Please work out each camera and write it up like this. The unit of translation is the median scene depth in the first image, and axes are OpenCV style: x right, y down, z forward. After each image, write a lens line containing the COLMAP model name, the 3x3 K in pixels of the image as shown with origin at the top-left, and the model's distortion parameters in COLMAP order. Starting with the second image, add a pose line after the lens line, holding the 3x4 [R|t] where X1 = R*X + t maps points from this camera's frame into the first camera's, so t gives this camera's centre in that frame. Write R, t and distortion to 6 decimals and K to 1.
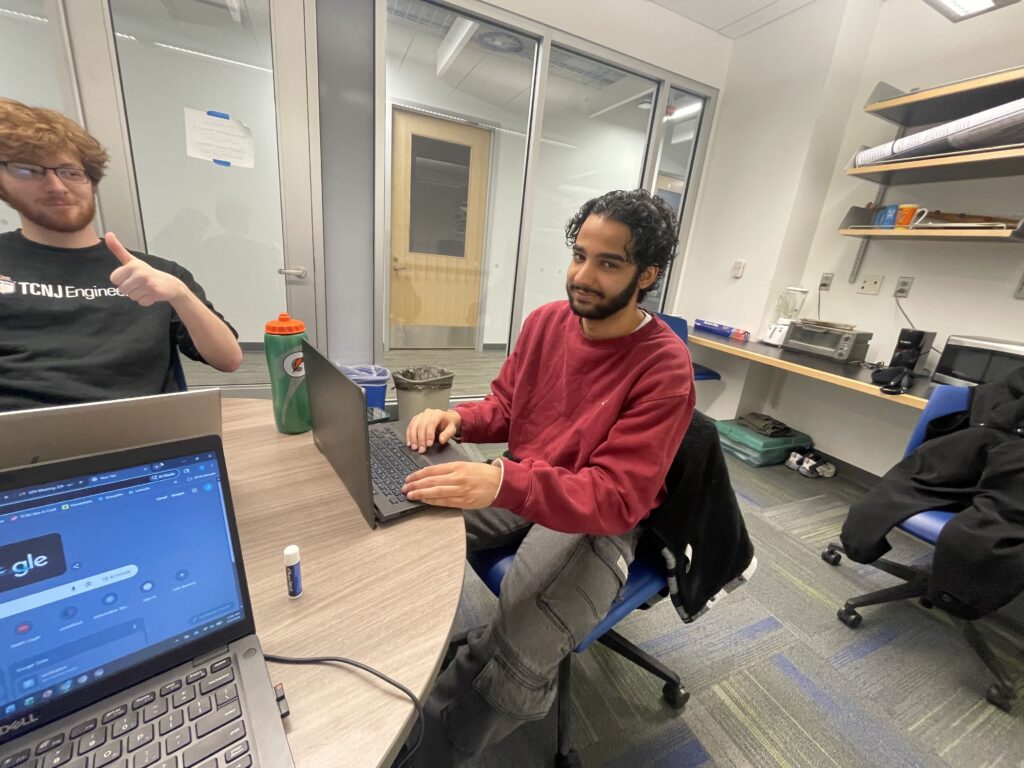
lens RADIAL K [[409.4, 0, 512.0], [0, 409.4, 384.0], [0, 0, 1]] dist [-0.003215, -0.000540]
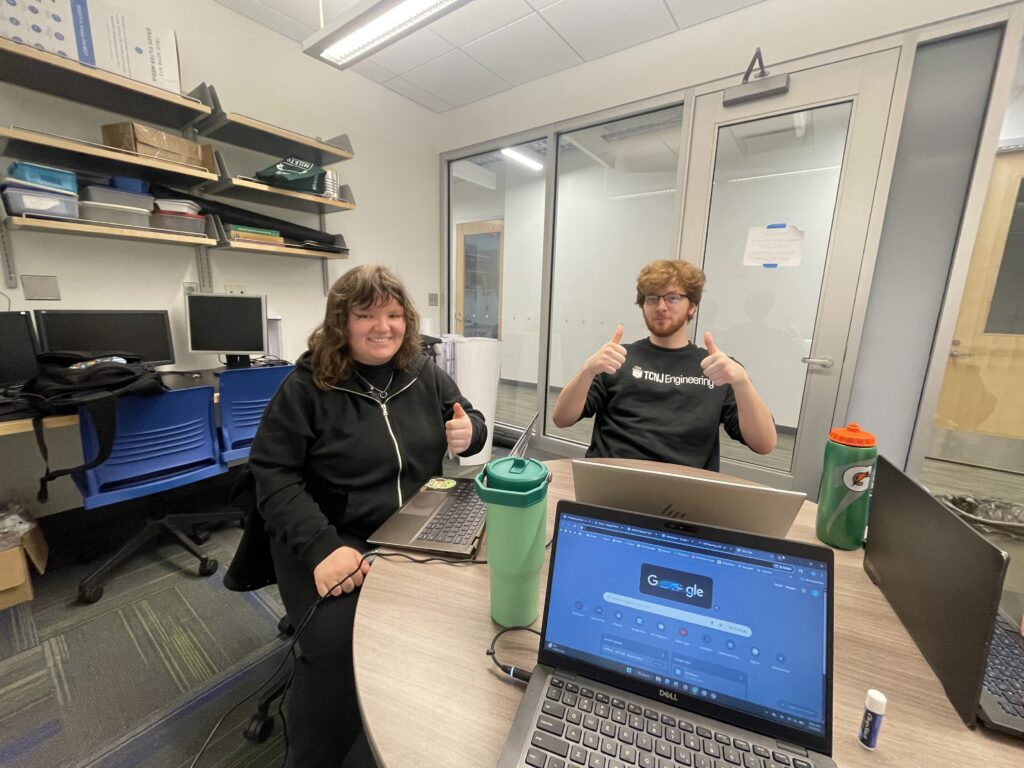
lens RADIAL K [[409.4, 0, 512.0], [0, 409.4, 384.0], [0, 0, 1]] dist [-0.003215, -0.000540]
pose [[0.490805, 0.092949, -0.866297, -0.119863], [-0.241891, 0.969742, -0.032997, -0.033751], [0.837018, 0.225745, 0.498438, -0.196501]]
